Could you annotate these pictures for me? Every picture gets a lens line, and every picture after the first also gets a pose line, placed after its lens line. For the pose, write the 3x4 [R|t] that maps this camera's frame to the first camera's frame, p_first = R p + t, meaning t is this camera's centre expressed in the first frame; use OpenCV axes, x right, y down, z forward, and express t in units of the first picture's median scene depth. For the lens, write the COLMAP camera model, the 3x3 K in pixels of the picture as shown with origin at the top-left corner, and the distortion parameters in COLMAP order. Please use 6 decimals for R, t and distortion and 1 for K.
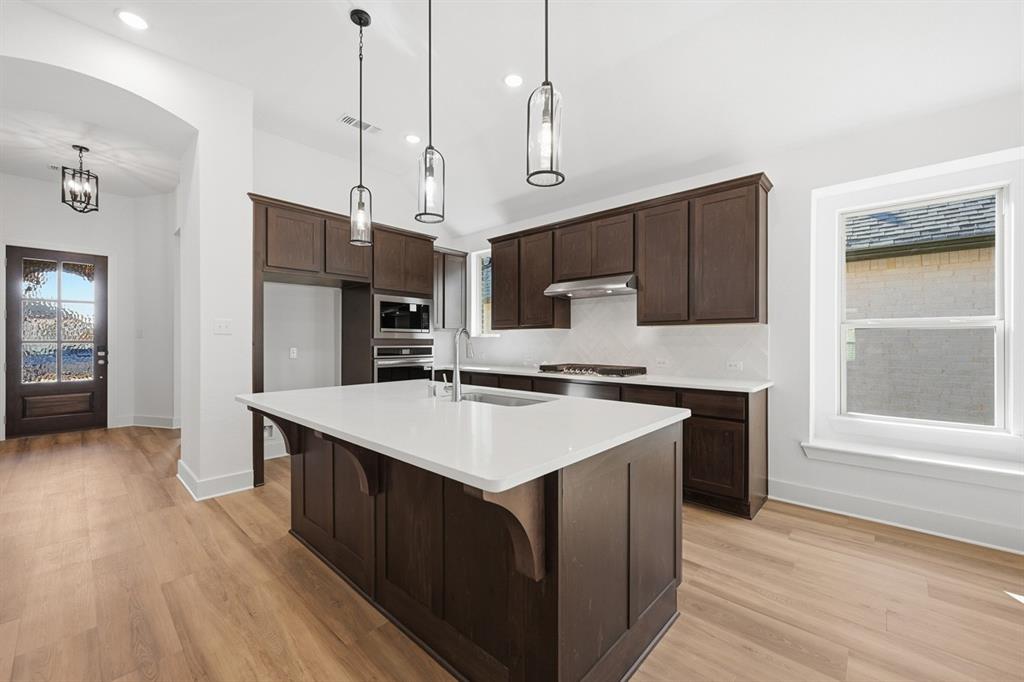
lens RADIAL K [[406.6, 0, 514.7], [0, 406.6, 343.0], [0, 0, 1]] dist [-0.001859, 0.000053]
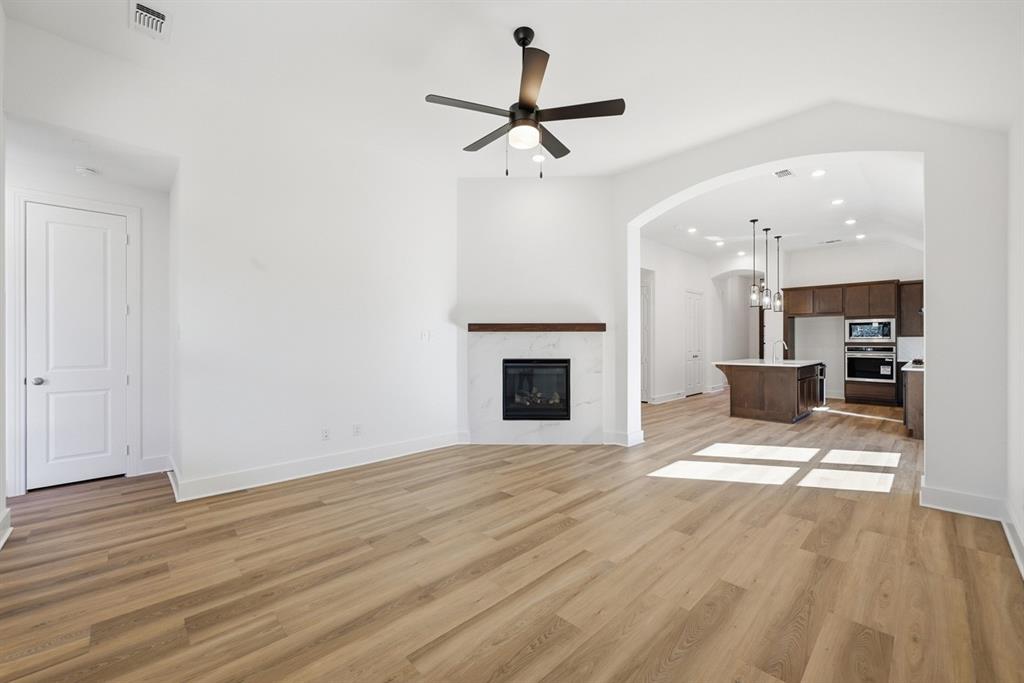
lens RADIAL K [[406.6, 0, 514.7], [0, 406.6, 343.5], [0, 0, 1]] dist [-0.001859, 0.000053]
pose [[-0.062367, 0.001404, -0.998052, 2.162229], [-0.003227, 0.999993, 0.001609, -0.004027], [0.998048, 0.003321, -0.062362, -0.599059]]
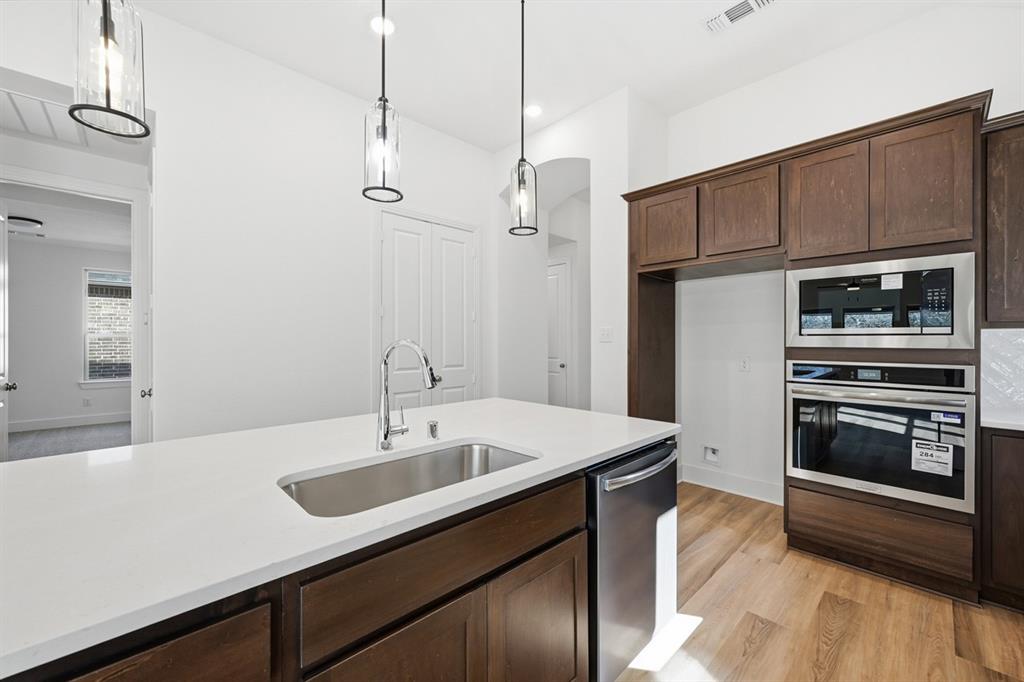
lens RADIAL K [[407.3, 0, 510.0], [0, 407.3, 339.8], [0, 0, 1]] dist [-0.001293, 0.000179]
pose [[-0.071811, 0.000293, -0.997418, 0.333260], [-0.004995, 0.999987, 0.000654, -0.024682], [0.997406, 0.005029, -0.071808, 0.813930]]
